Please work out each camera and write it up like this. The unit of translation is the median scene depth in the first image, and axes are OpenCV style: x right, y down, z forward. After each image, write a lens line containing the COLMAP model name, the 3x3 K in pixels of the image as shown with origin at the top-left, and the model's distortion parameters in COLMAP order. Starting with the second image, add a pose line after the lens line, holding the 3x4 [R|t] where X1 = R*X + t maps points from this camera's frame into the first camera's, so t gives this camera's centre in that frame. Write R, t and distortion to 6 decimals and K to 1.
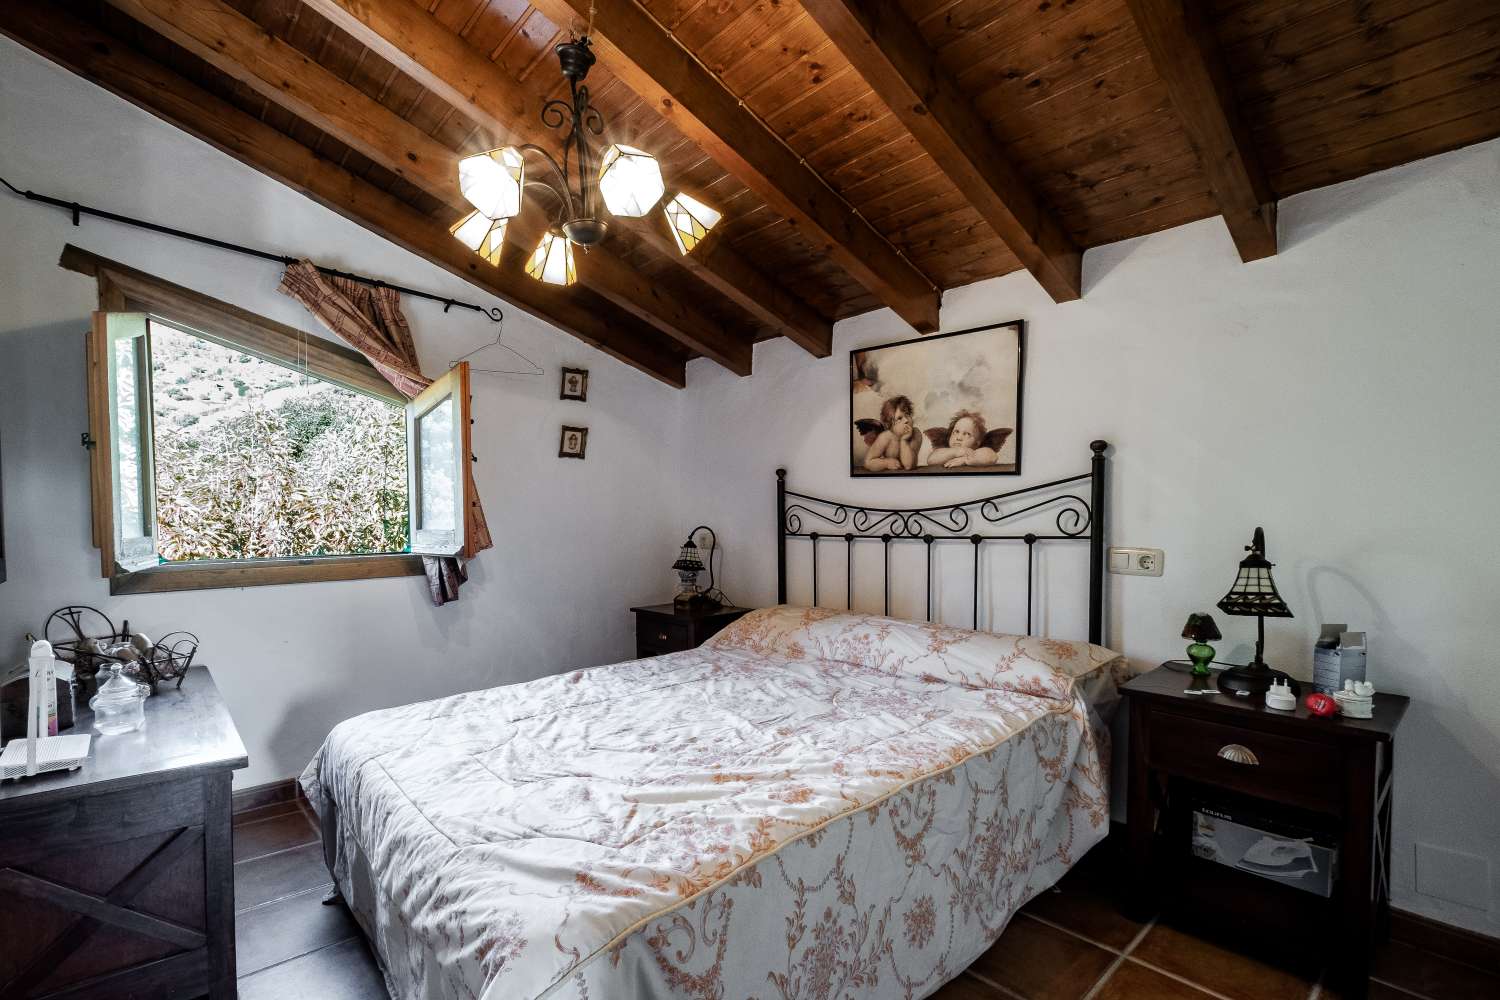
lens RADIAL K [[655.4, 0, 758.6], [0, 655.4, 528.6], [0, 0, 1]] dist [0.000539, 0.000045]
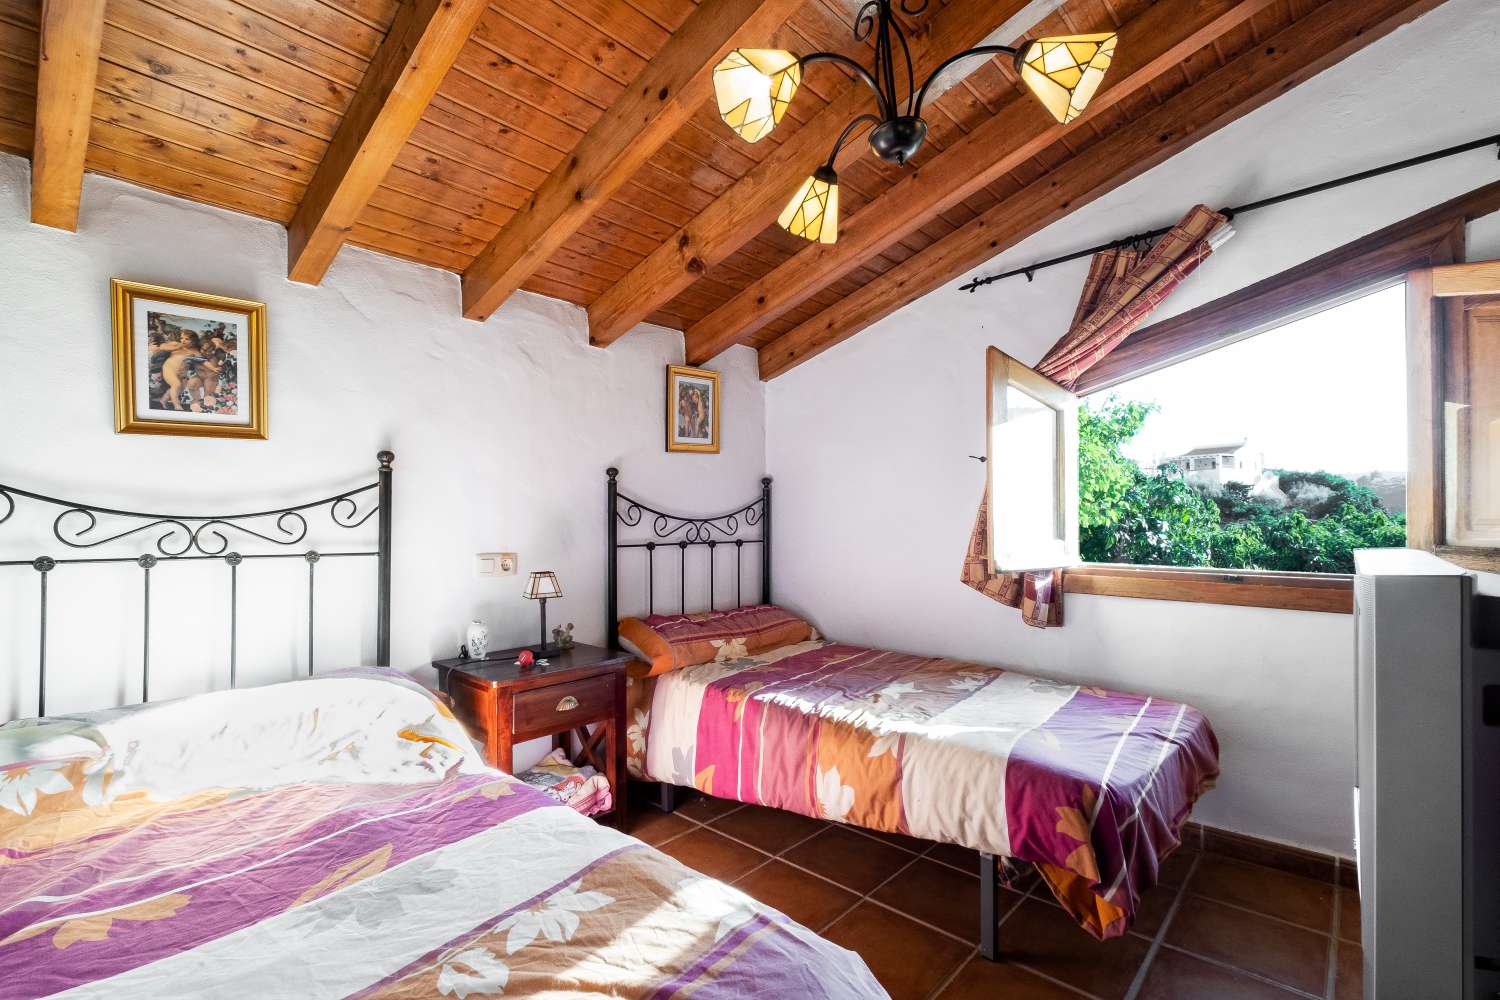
lens RADIAL K [[655.4, 0, 758.6], [0, 655.4, 528.6], [0, 0, 1]] dist [0.000539, 0.000045]
pose [[-0.052308, 0.005834, 0.998614, -0.829568], [0.019802, 0.999792, -0.004804, -0.003918], [-0.998435, 0.019524, -0.052413, 0.866375]]
